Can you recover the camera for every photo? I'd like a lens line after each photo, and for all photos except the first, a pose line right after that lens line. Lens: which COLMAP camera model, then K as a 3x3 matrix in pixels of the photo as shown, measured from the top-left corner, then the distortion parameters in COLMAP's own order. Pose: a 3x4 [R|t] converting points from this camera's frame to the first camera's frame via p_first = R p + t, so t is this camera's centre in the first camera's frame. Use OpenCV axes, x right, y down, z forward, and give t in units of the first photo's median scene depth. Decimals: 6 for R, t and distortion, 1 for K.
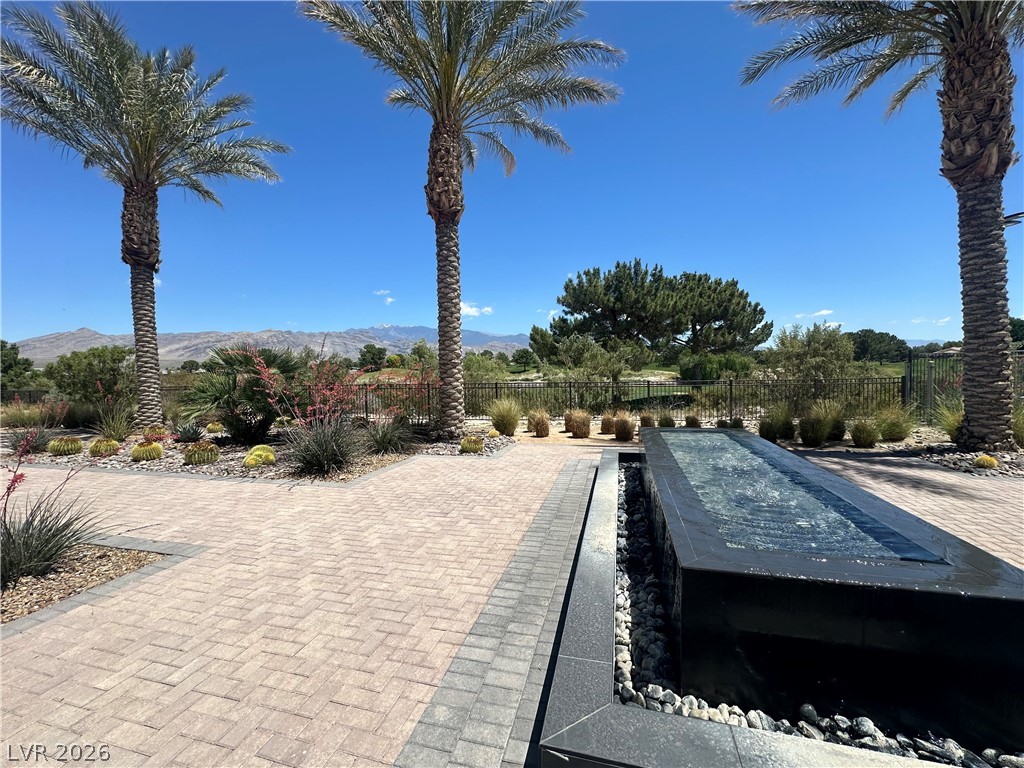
lens RADIAL K [[409.1, 0, 512.0], [0, 409.1, 384.0], [0, 0, 1]] dist [0.000409, 0.000048]
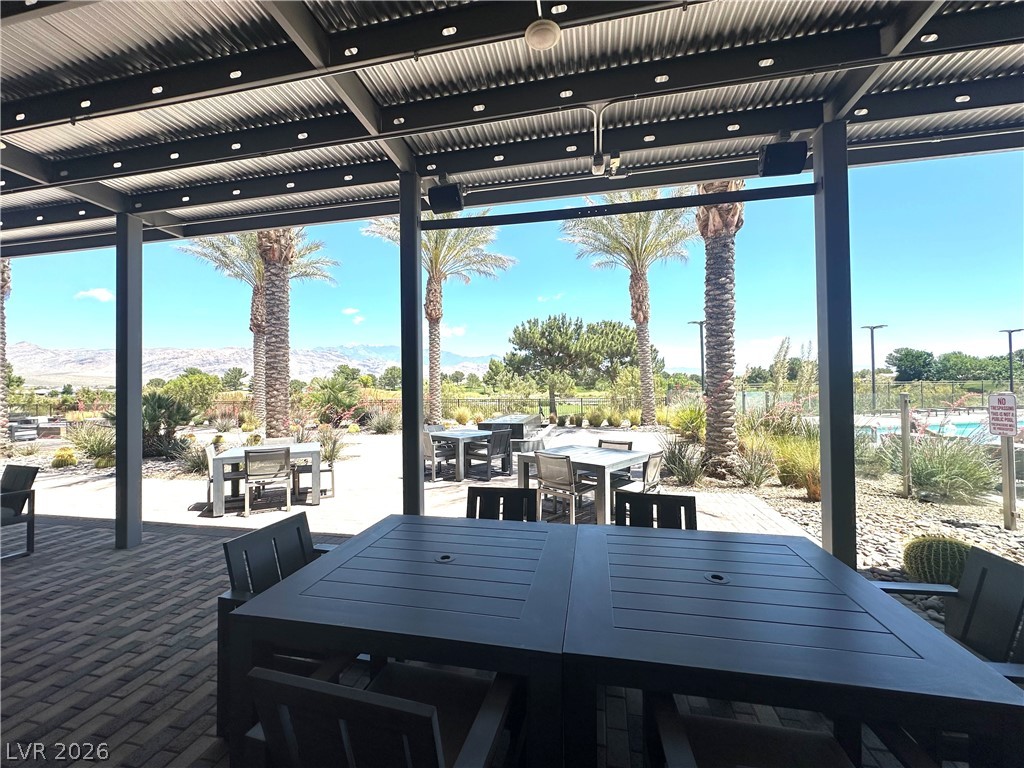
lens RADIAL K [[409.1, 0, 512.0], [0, 409.1, 384.0], [0, 0, 1]] dist [0.000409, 0.000048]
pose [[0.997565, 0.009778, 0.069058, 0.032093], [-0.006258, 0.998679, -0.050999, 0.008997], [-0.069466, 0.050443, 0.996308, -0.363944]]
